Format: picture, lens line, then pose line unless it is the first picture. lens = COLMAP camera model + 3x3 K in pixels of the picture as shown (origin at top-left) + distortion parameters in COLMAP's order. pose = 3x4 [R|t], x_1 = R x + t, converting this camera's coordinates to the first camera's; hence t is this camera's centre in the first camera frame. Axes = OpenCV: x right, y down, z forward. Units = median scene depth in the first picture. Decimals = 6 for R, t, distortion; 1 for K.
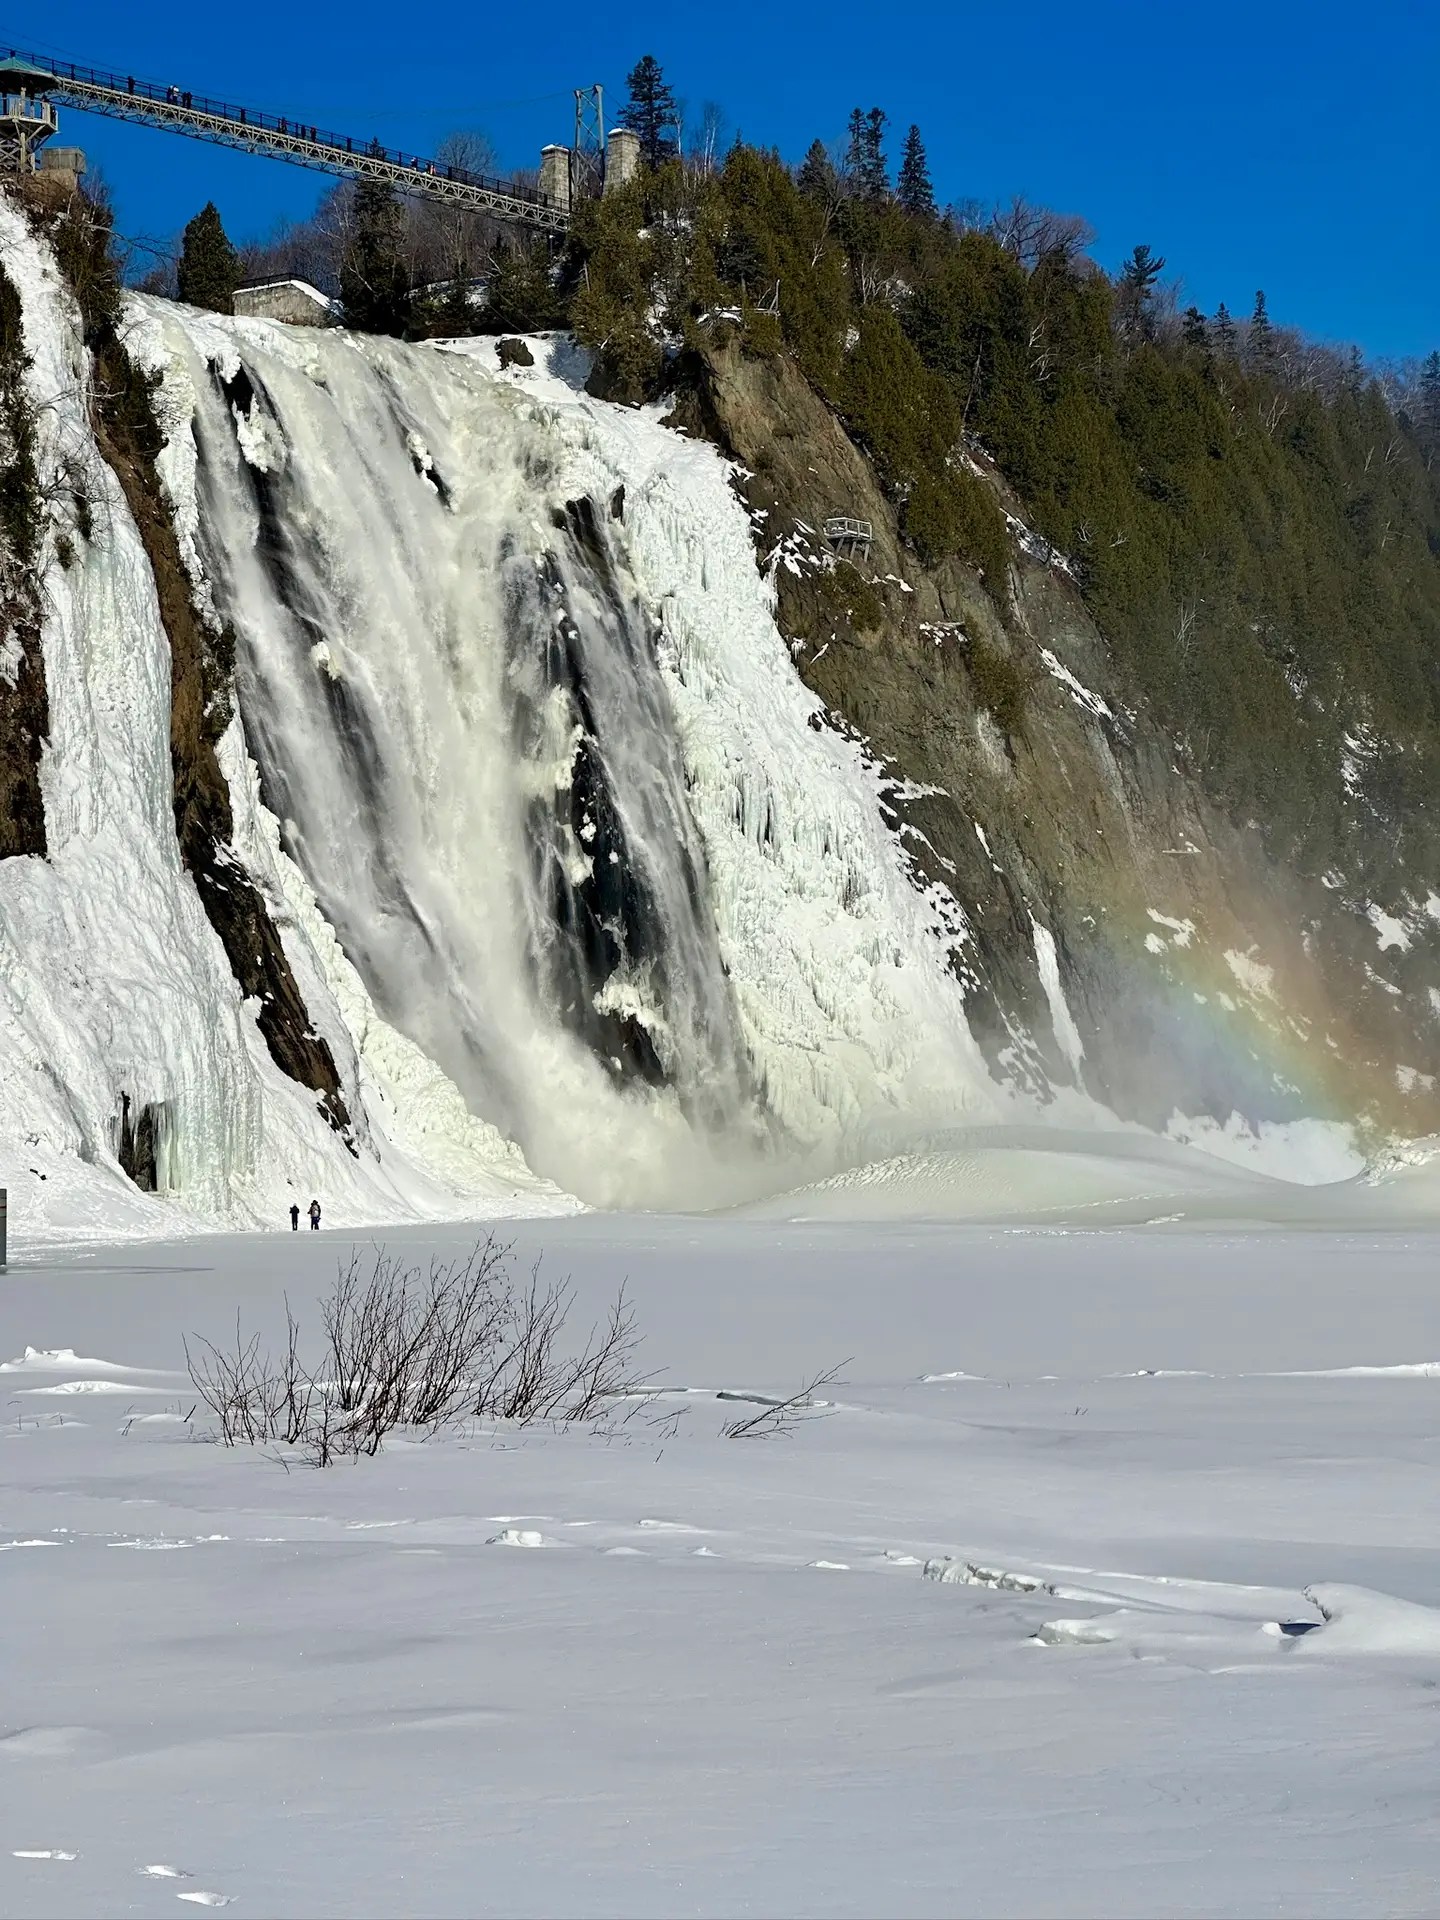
lens RADIAL K [[4817.0, 0, 720.0], [0, 4817.0, 960.0], [0, 0, 1]] dist [-0.375307, 12.728136]
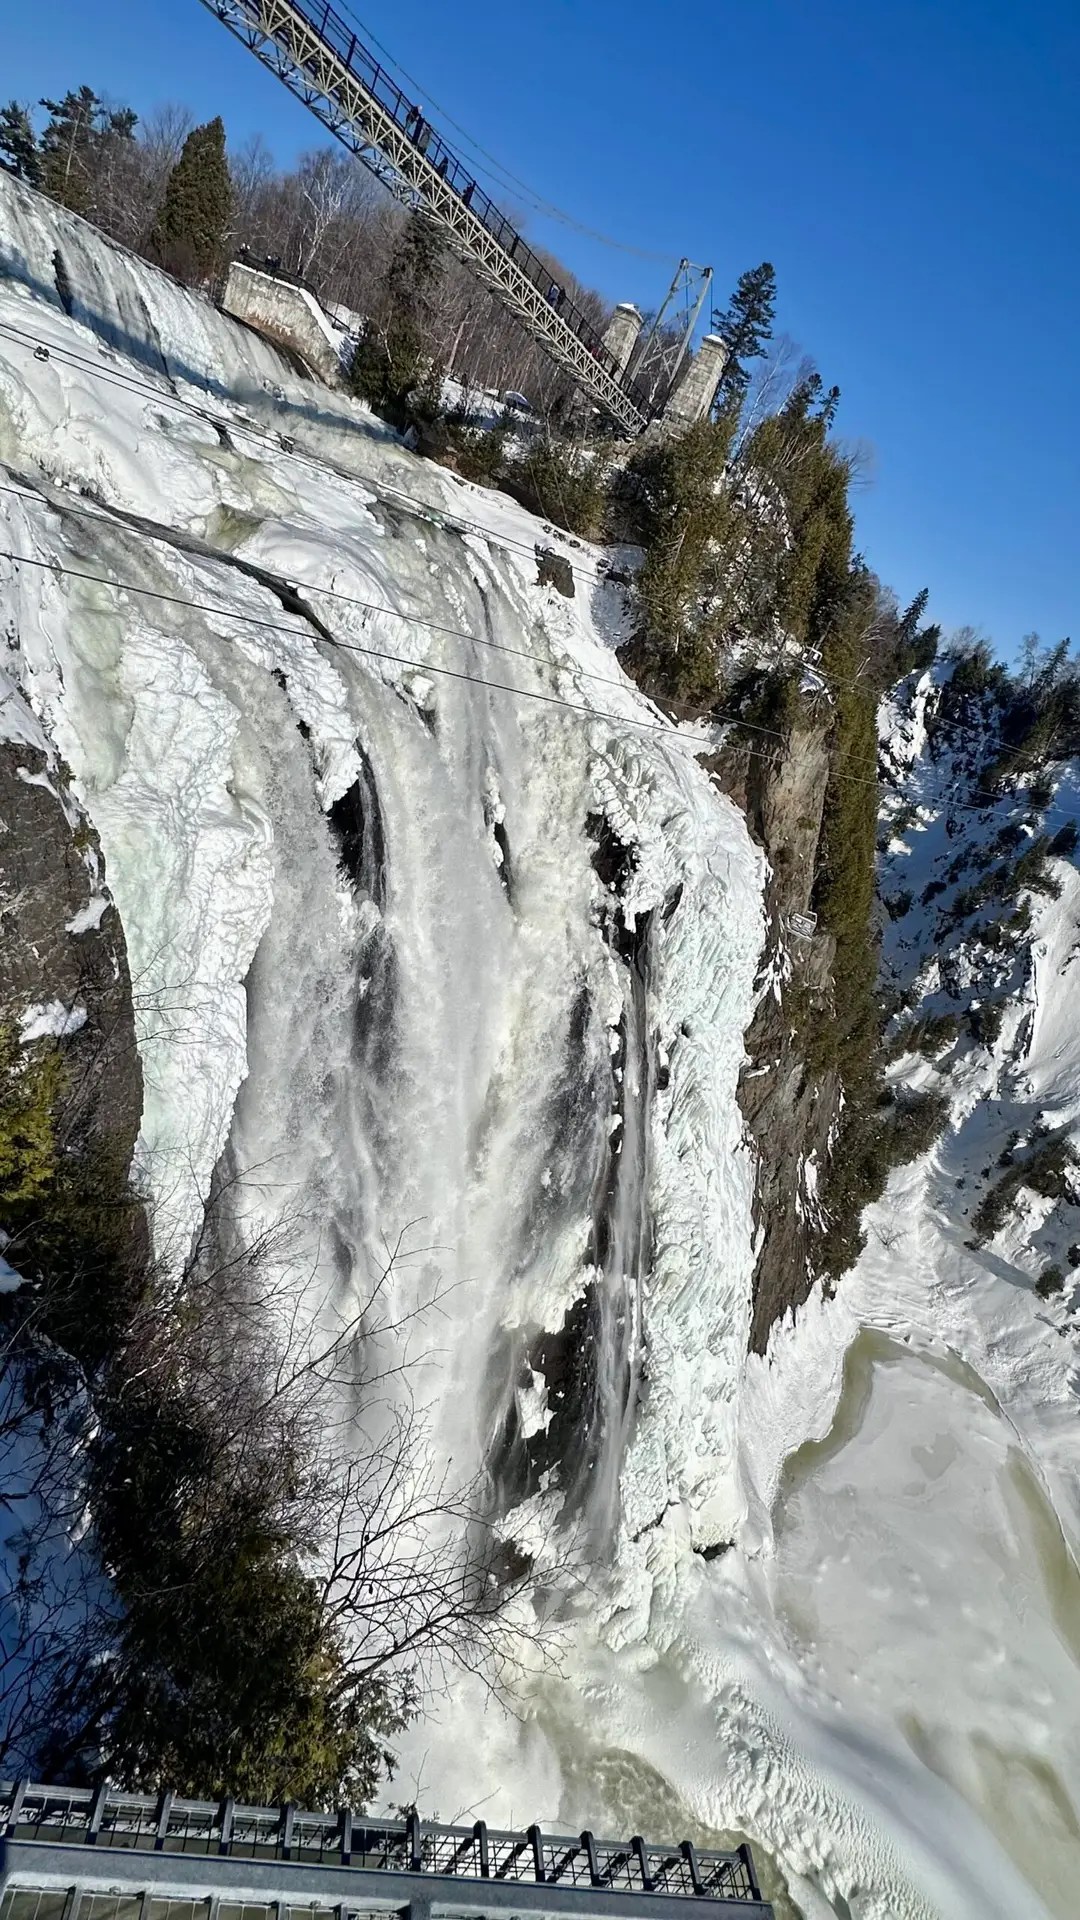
lens RADIAL K [[1015.4, 0, 540.0], [0, 1015.4, 960.0], [0, 0, 1]] dist [-0.000479, 0.000197]
pose [[0.870414, 0.223787, 0.438518, -0.124565], [-0.414542, 0.813643, 0.407601, -0.157819], [-0.265582, -0.536567, 0.800976, 0.885807]]
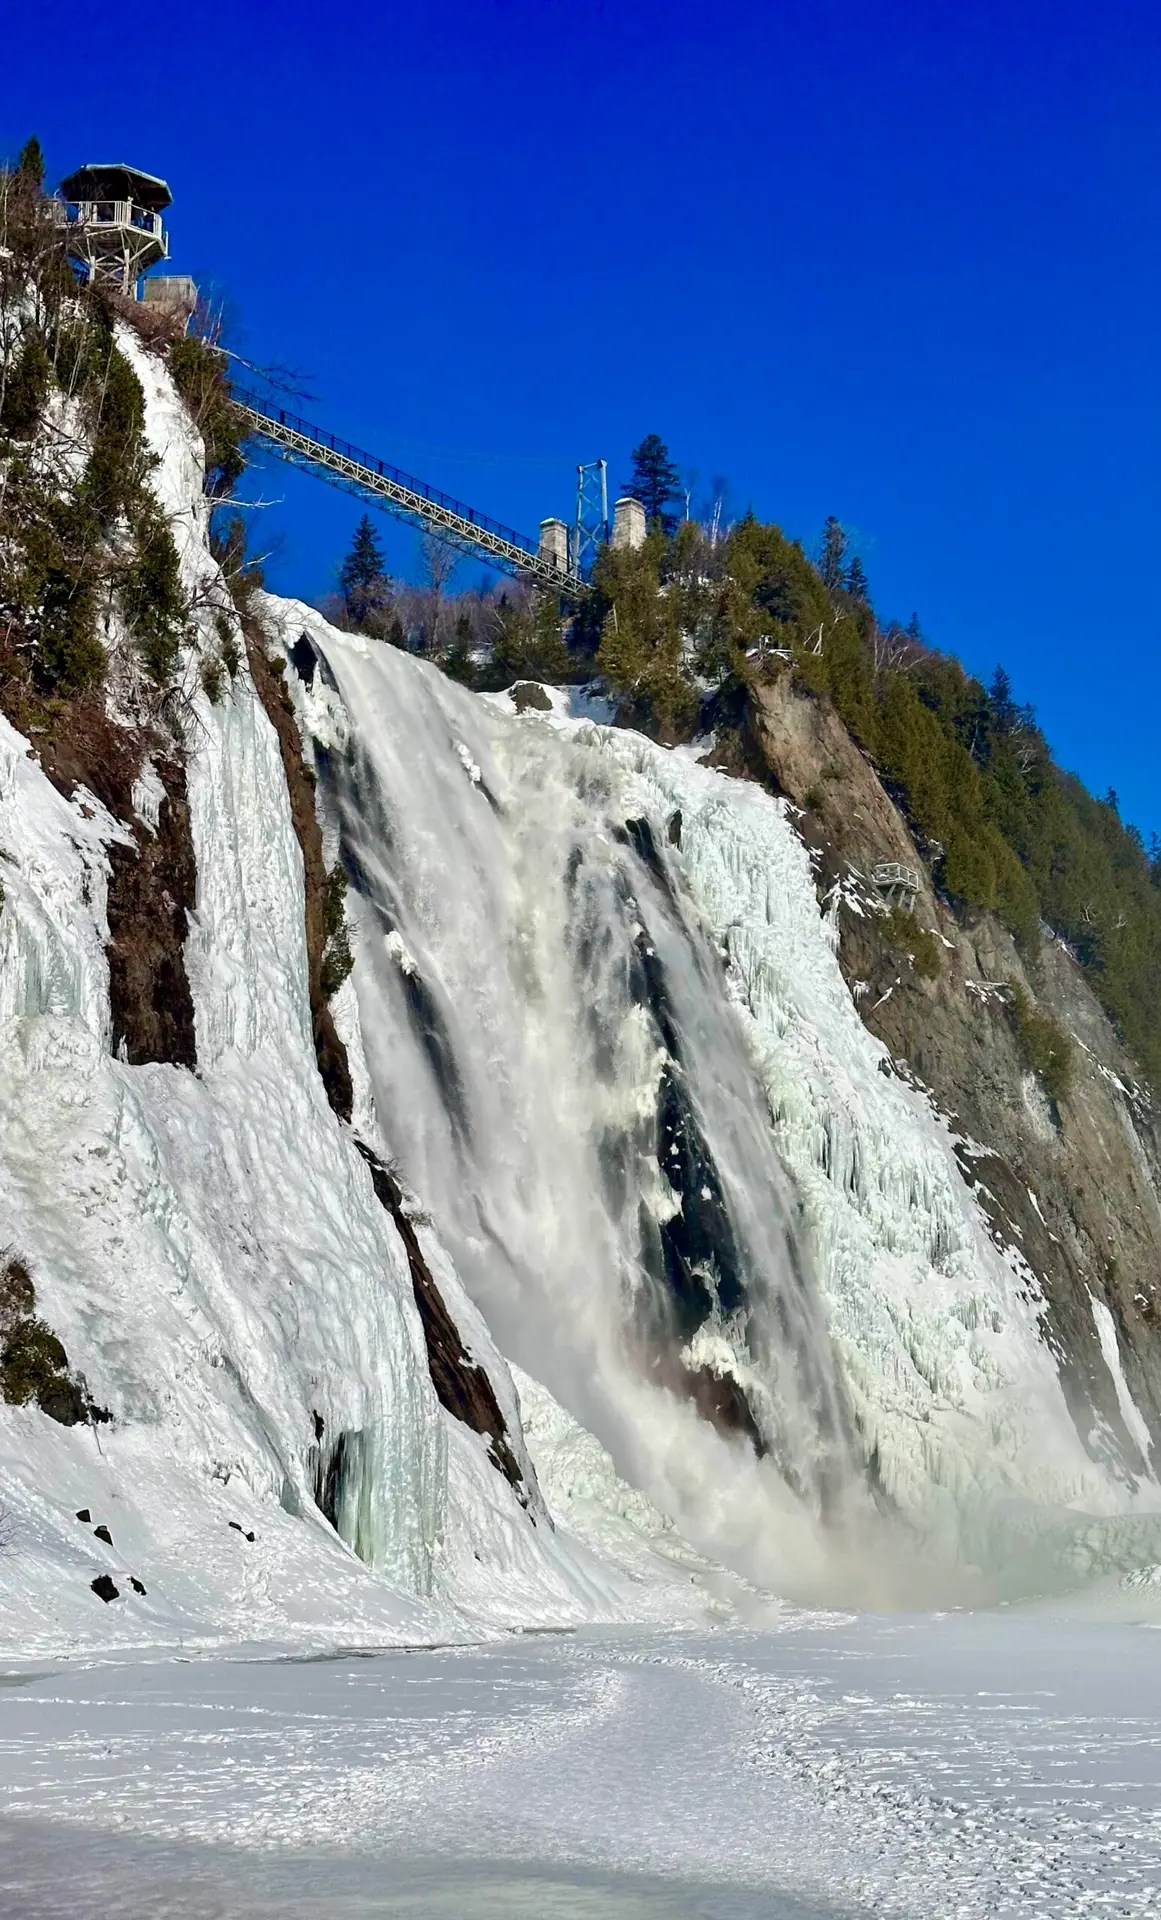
lens RADIAL K [[3063.4, 0, 576.6], [0, 3063.4, 1024.5], [0, 0, 1]] dist [0.007450, 2.822982]
pose [[0.994293, 0.040466, 0.098706, -0.101088], [-0.027254, 0.990915, -0.131700, 0.022414], [-0.103139, 0.128259, 0.986363, 0.435176]]
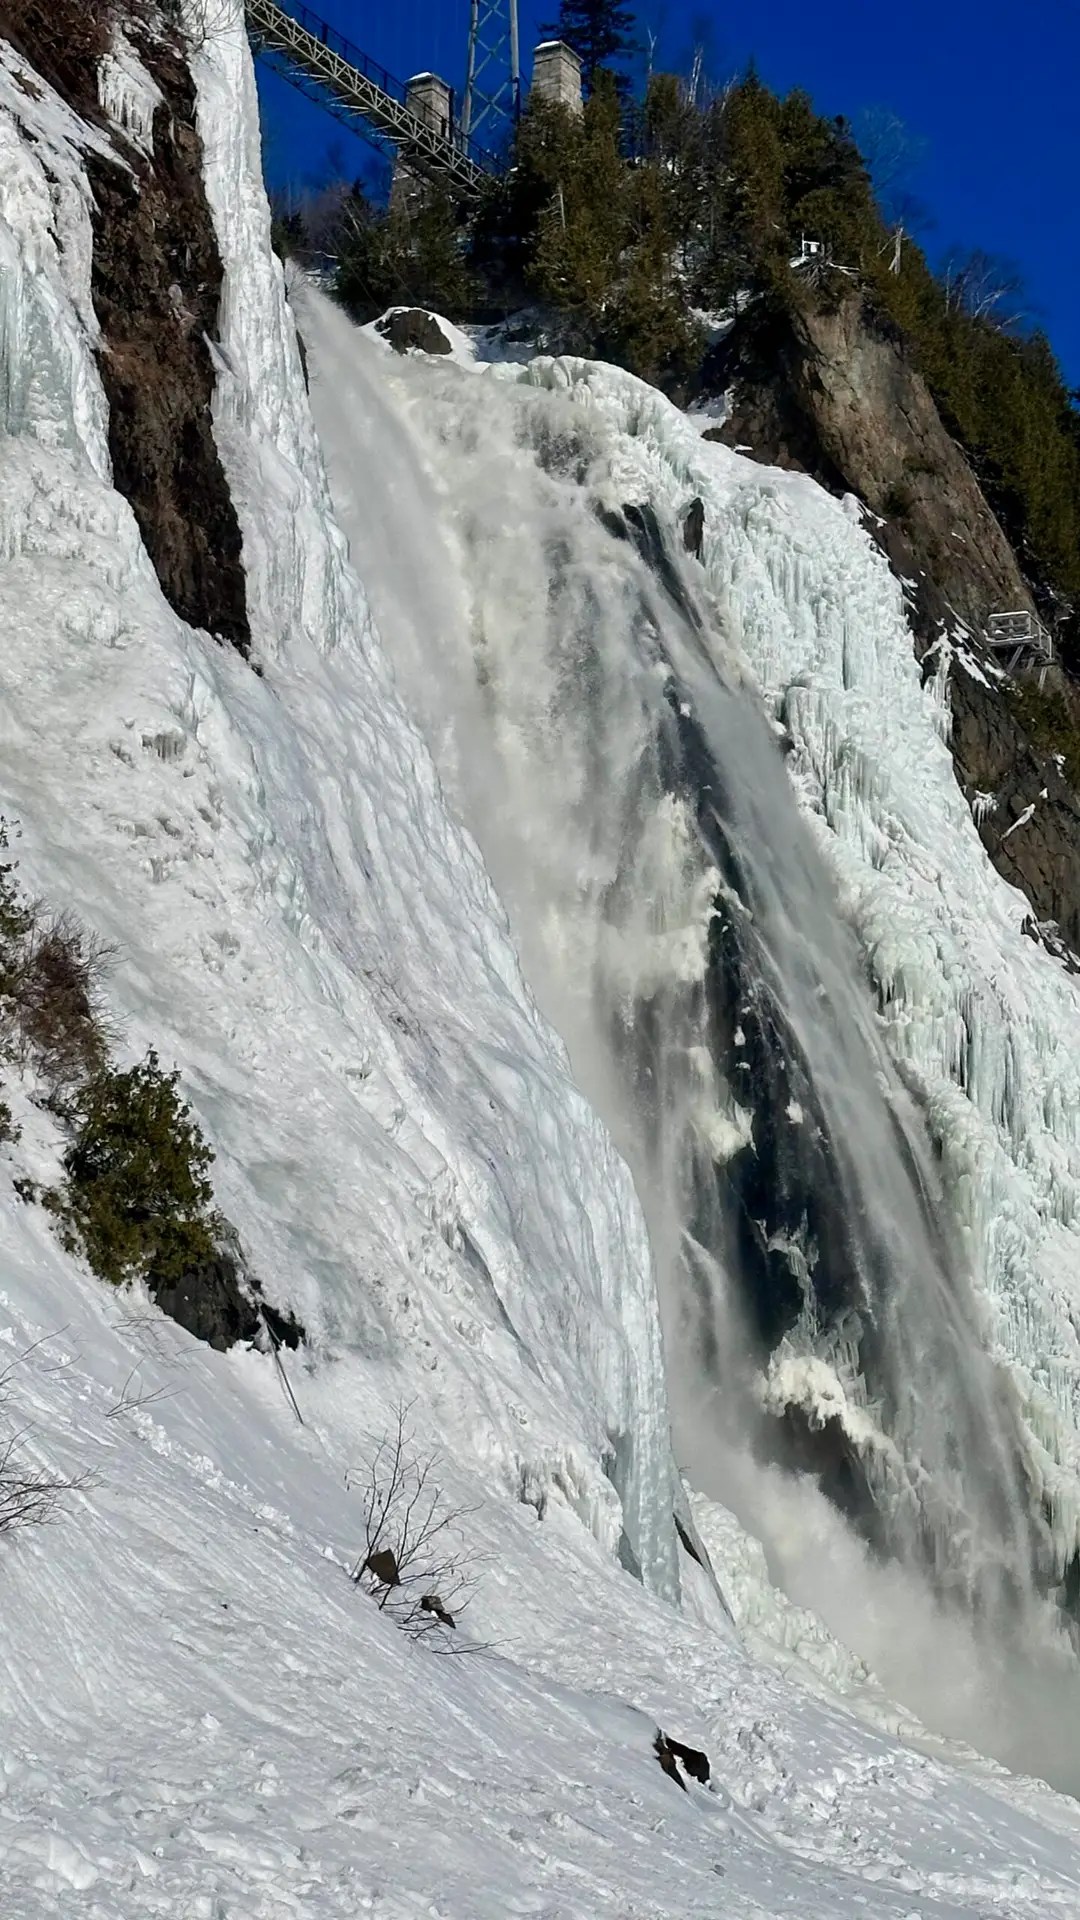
lens RADIAL K [[3992.9, 0, 586.8], [0, 3992.9, 961.4], [0, 0, 1]] dist [0.084869, 0.557533]
pose [[0.973260, 0.074922, 0.217143, -0.136448], [-0.040726, 0.986618, -0.157879, 0.031072], [-0.226066, 0.144814, 0.963288, 0.578433]]
